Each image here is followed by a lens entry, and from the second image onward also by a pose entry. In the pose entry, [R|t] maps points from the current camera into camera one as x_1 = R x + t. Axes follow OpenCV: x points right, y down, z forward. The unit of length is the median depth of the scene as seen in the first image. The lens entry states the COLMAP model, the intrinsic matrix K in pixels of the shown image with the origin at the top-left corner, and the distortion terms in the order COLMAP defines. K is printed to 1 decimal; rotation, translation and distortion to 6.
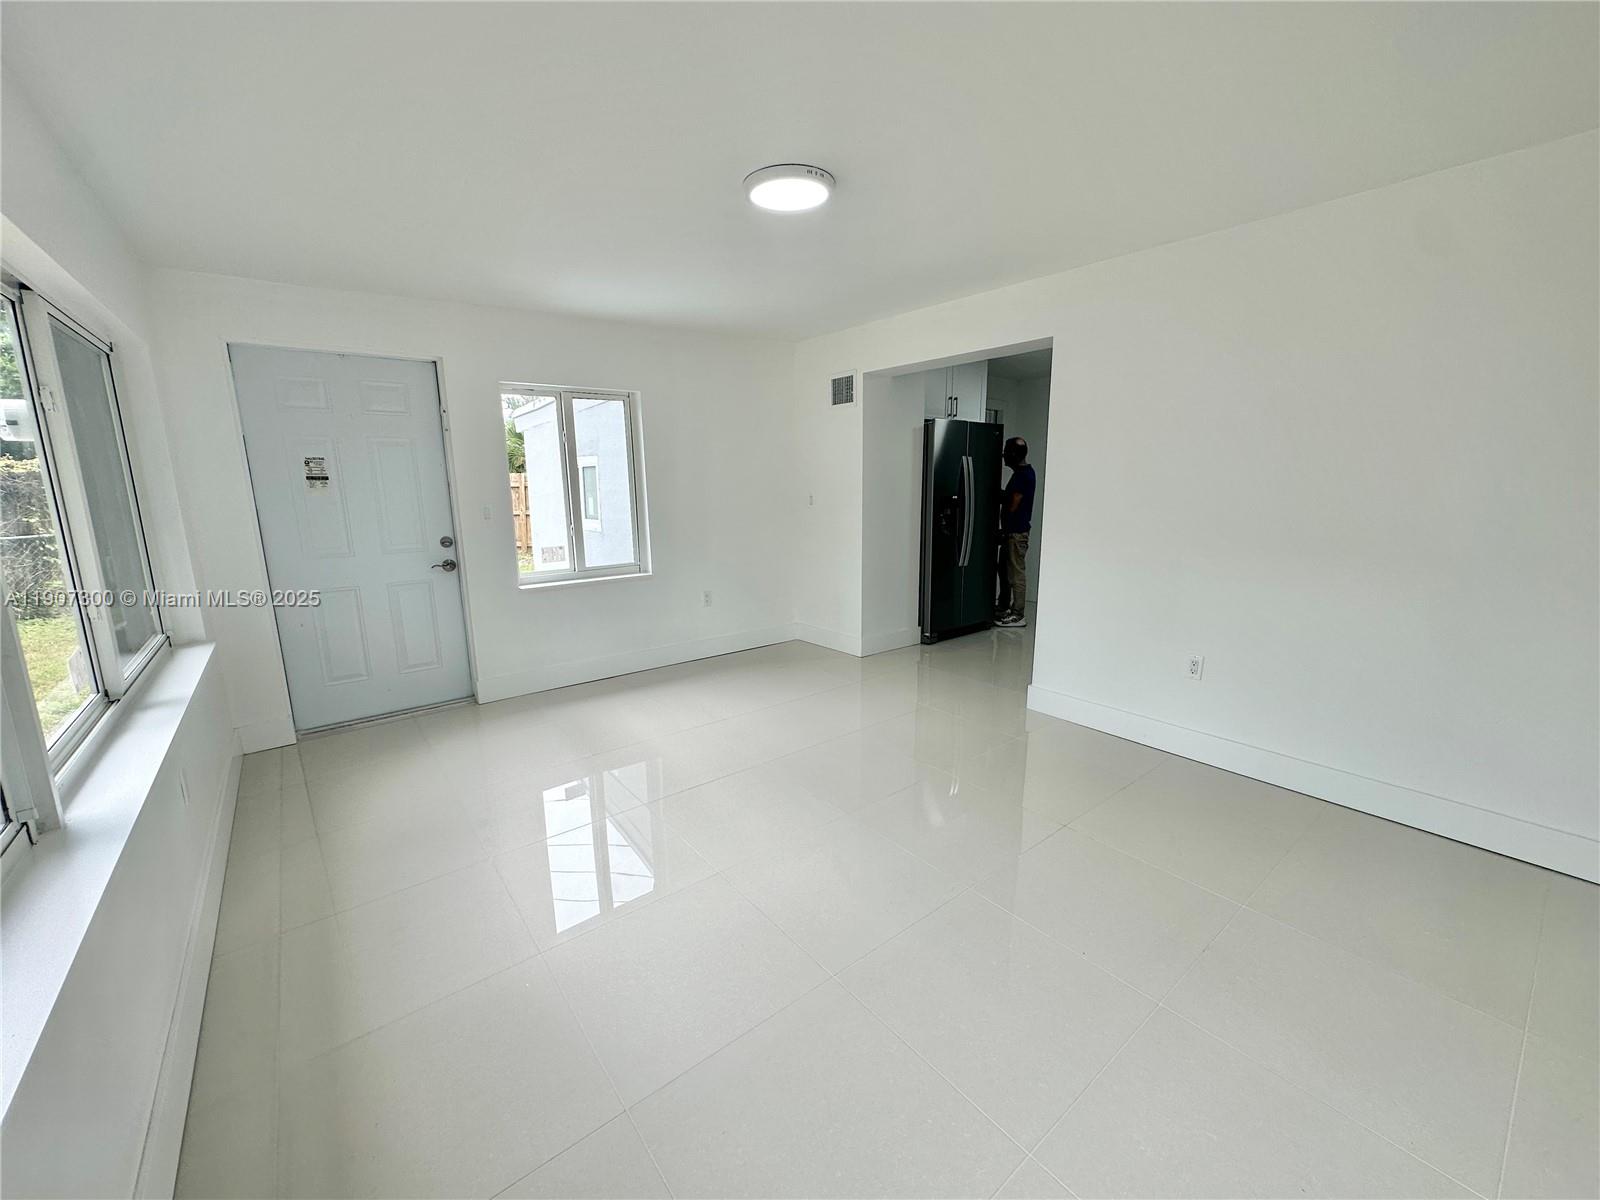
lens RADIAL K [[643.0, 0, 802.8], [0, 643.0, 608.1], [0, 0, 1]] dist [-0.006874, -0.000221]
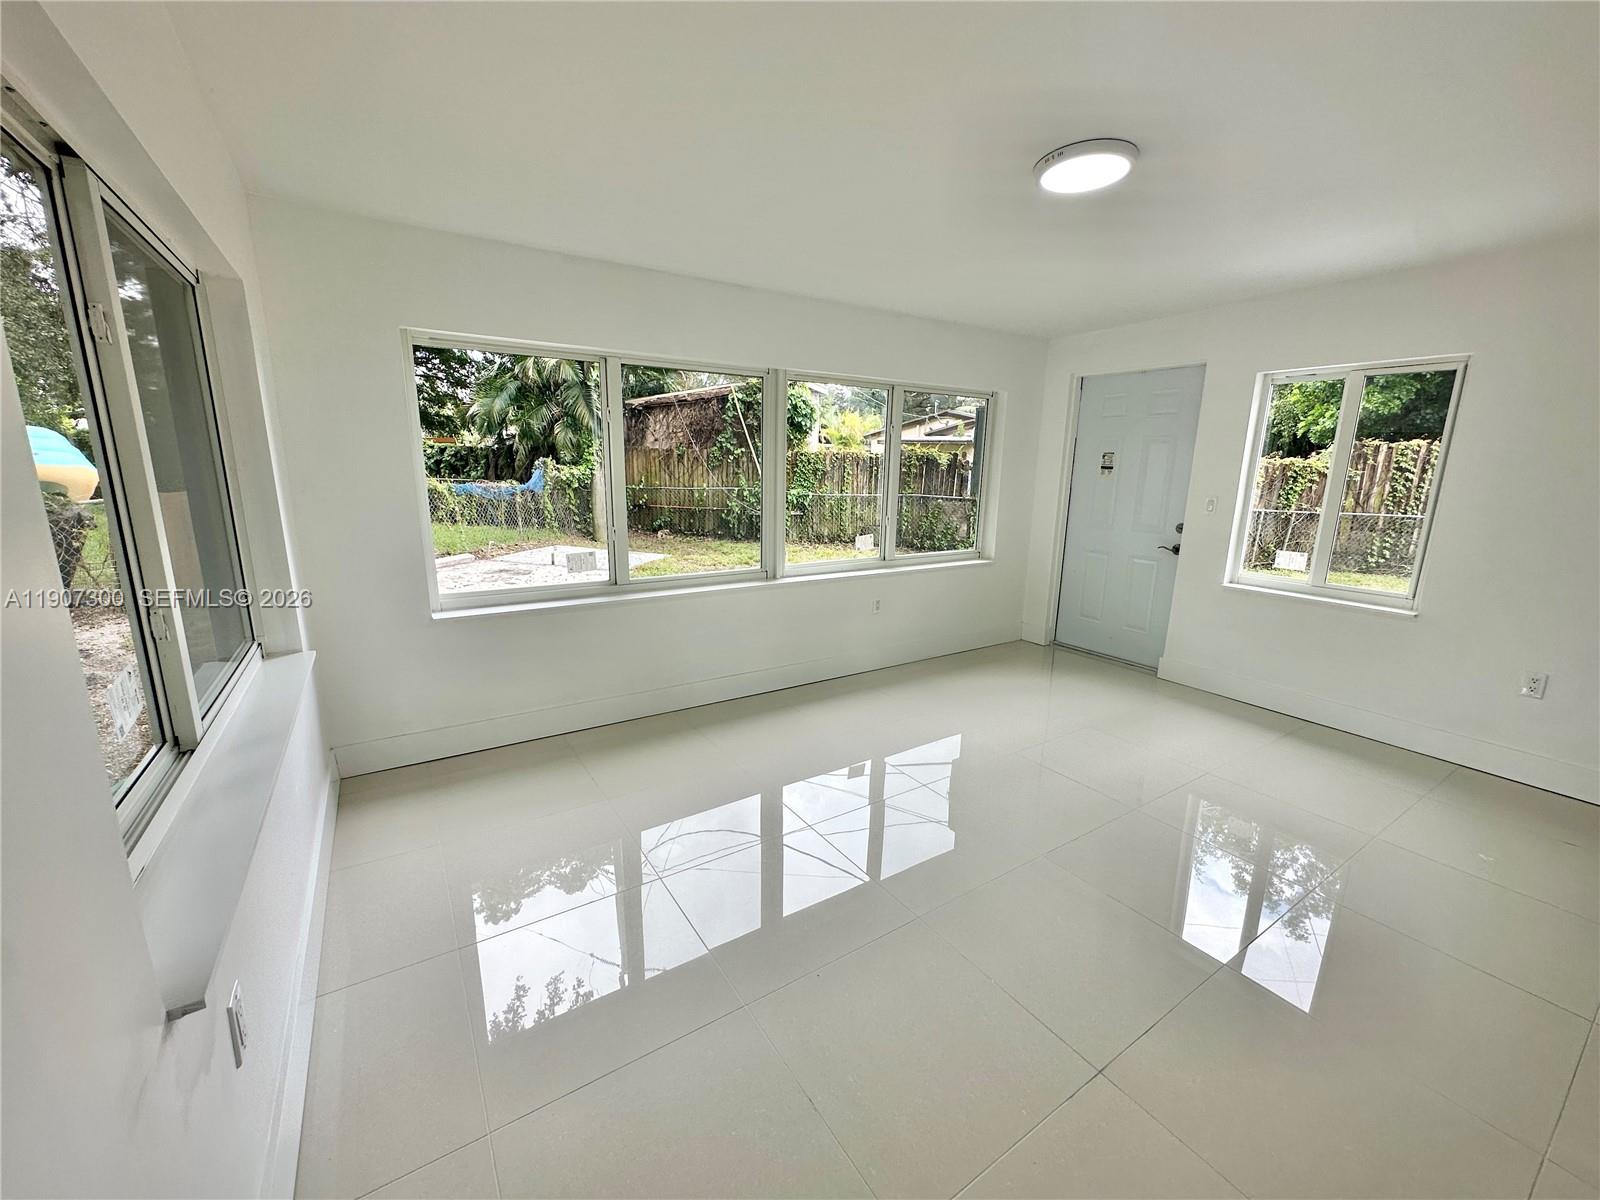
lens RADIAL K [[643.0, 0, 816.7], [0, 643.0, 606.9], [0, 0, 1]] dist [-0.006874, -0.000221]
pose [[-0.097130, 0.222990, -0.969970, 0.613441], [-0.220435, 0.945554, 0.239451, -0.102829], [0.970554, 0.237073, -0.042686, 0.477746]]
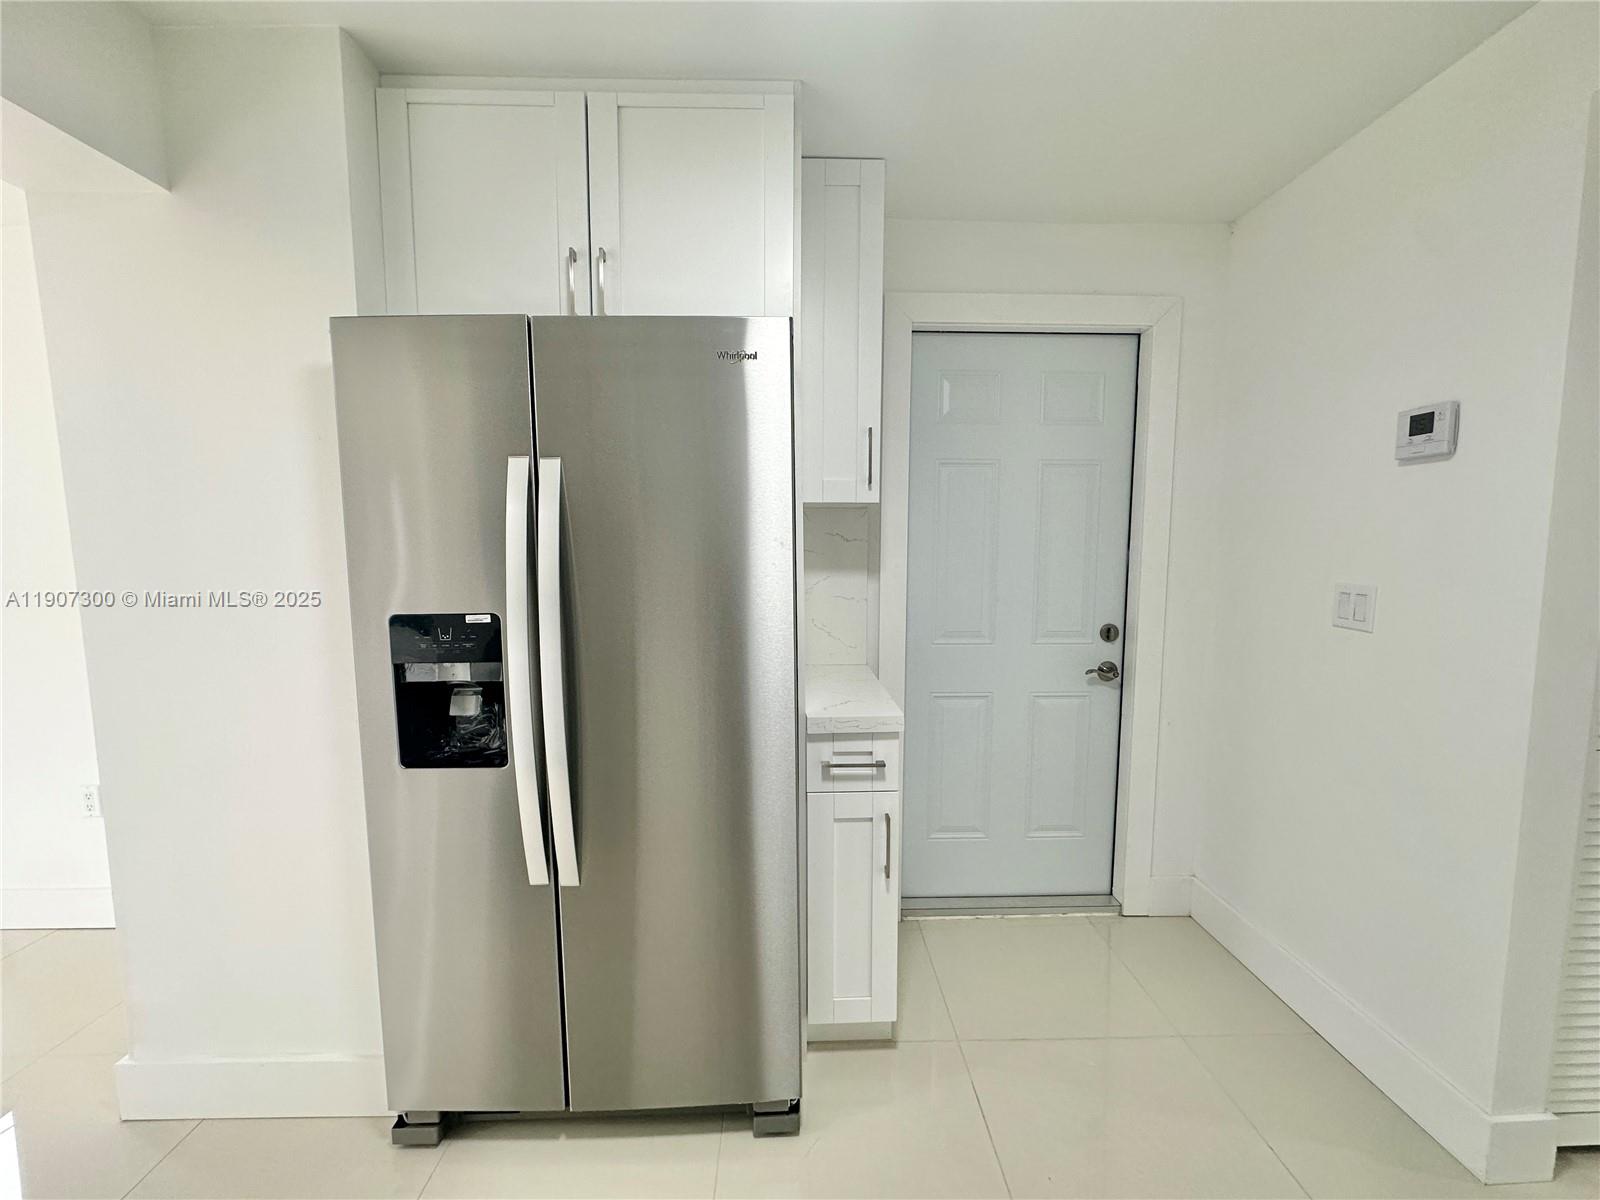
lens RADIAL K [[643.0, 0, 804.5], [0, 643.0, 603.9], [0, 0, 1]] dist [-0.006874, -0.000221]
pose [[0.795873, 0.062836, -0.602194, -0.428705], [-0.128362, 0.989502, -0.066396, -0.054444], [0.591700, 0.130141, 0.795584, 0.365572]]
